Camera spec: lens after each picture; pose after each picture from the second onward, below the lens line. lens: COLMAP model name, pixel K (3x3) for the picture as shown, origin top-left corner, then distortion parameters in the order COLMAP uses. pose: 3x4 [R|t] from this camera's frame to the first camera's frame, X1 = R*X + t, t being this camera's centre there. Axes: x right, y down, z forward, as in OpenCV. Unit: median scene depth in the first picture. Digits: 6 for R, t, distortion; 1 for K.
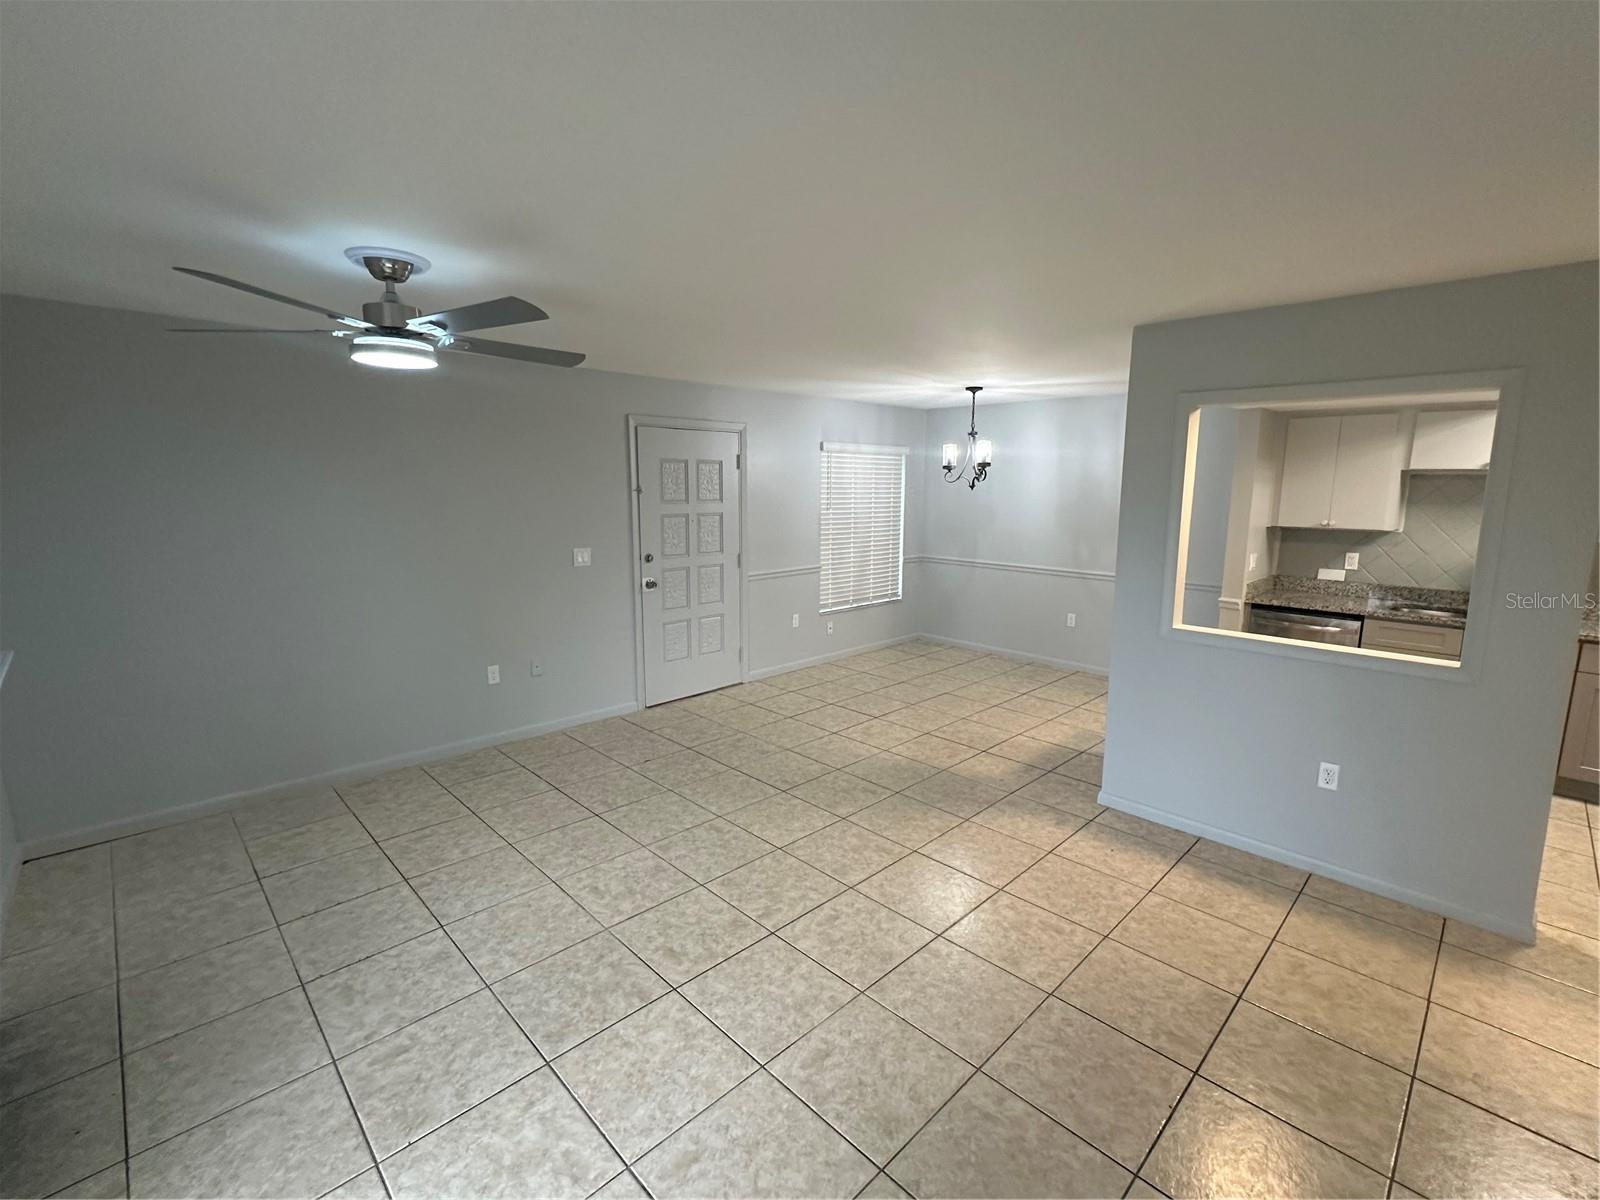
lens RADIAL K [[713.2, 0, 799.5], [0, 713.2, 599.0], [0, 0, 1]] dist [-0.000768, 0.000500]
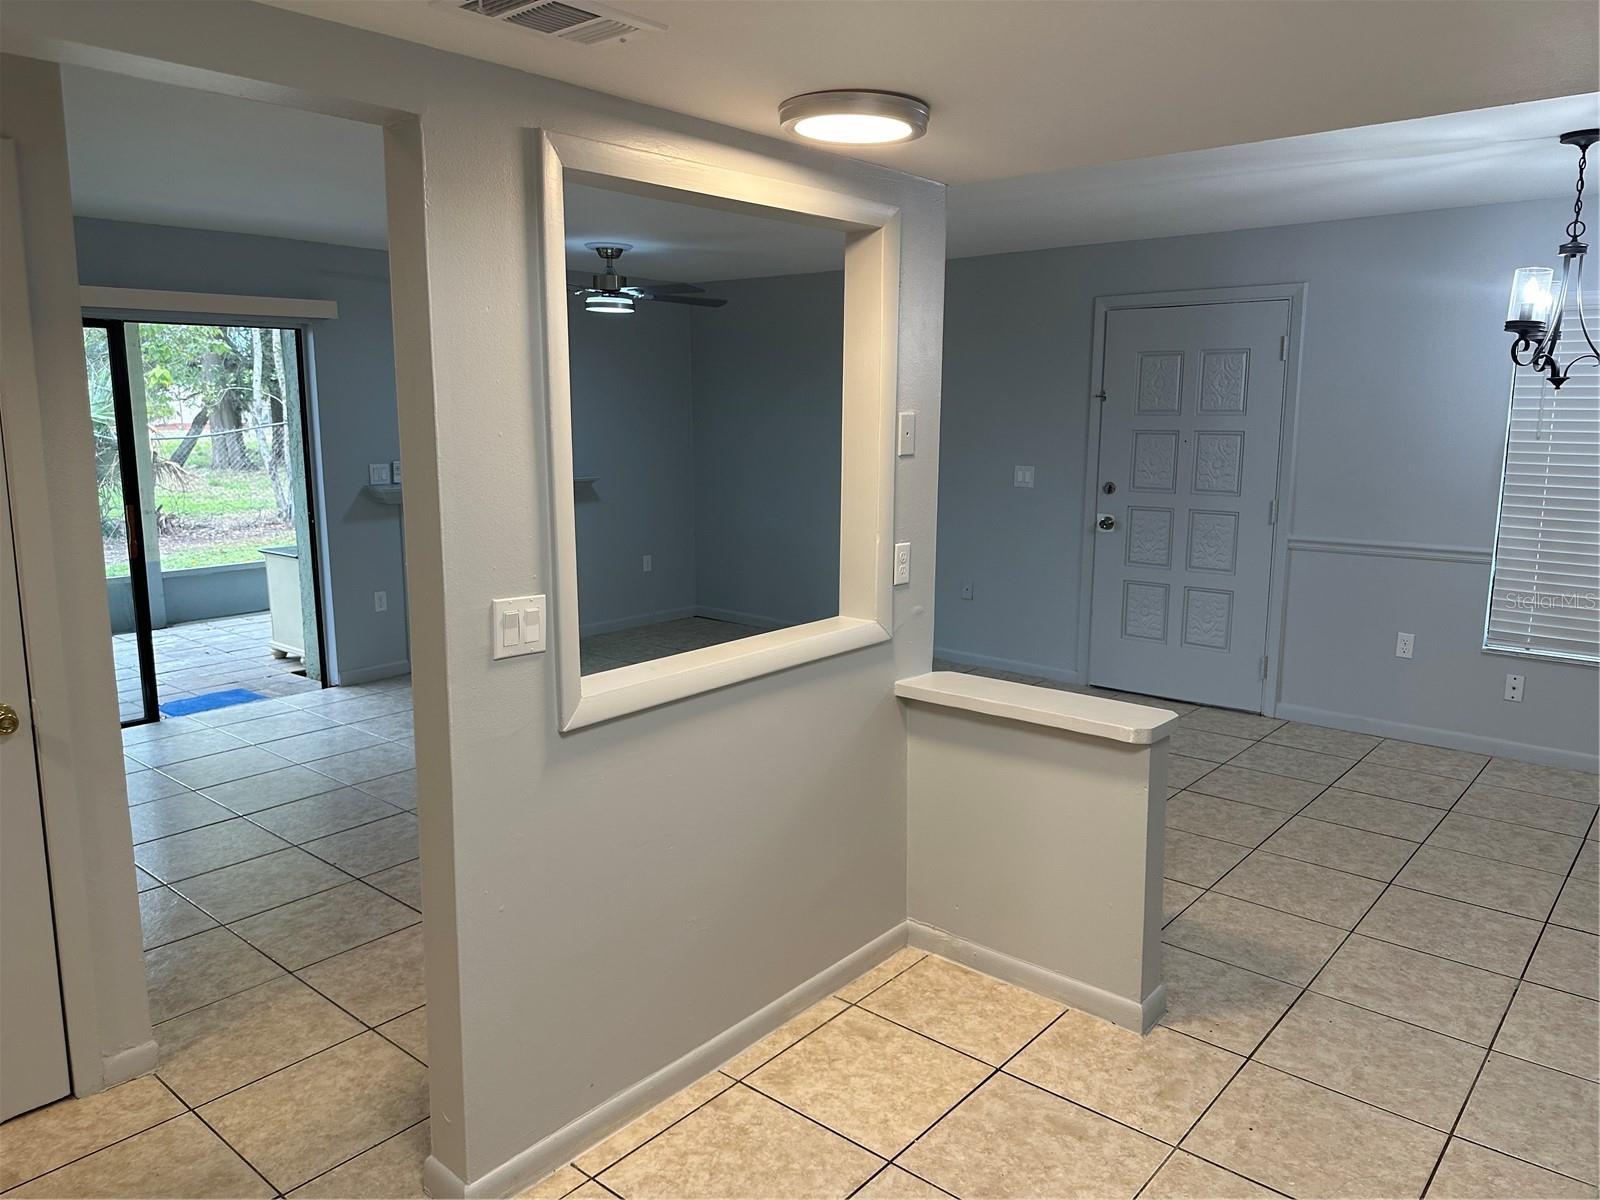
lens RADIAL K [[1121.8, 0, 807.2], [0, 1121.8, 592.8], [0, 0, 1]] dist [0.051731, -0.070307]
pose [[0.091912, 0.160764, -0.982704, 1.009118], [-0.158167, 0.976709, 0.144990, -0.076716], [0.983125, 0.142105, 0.115199, 0.614196]]
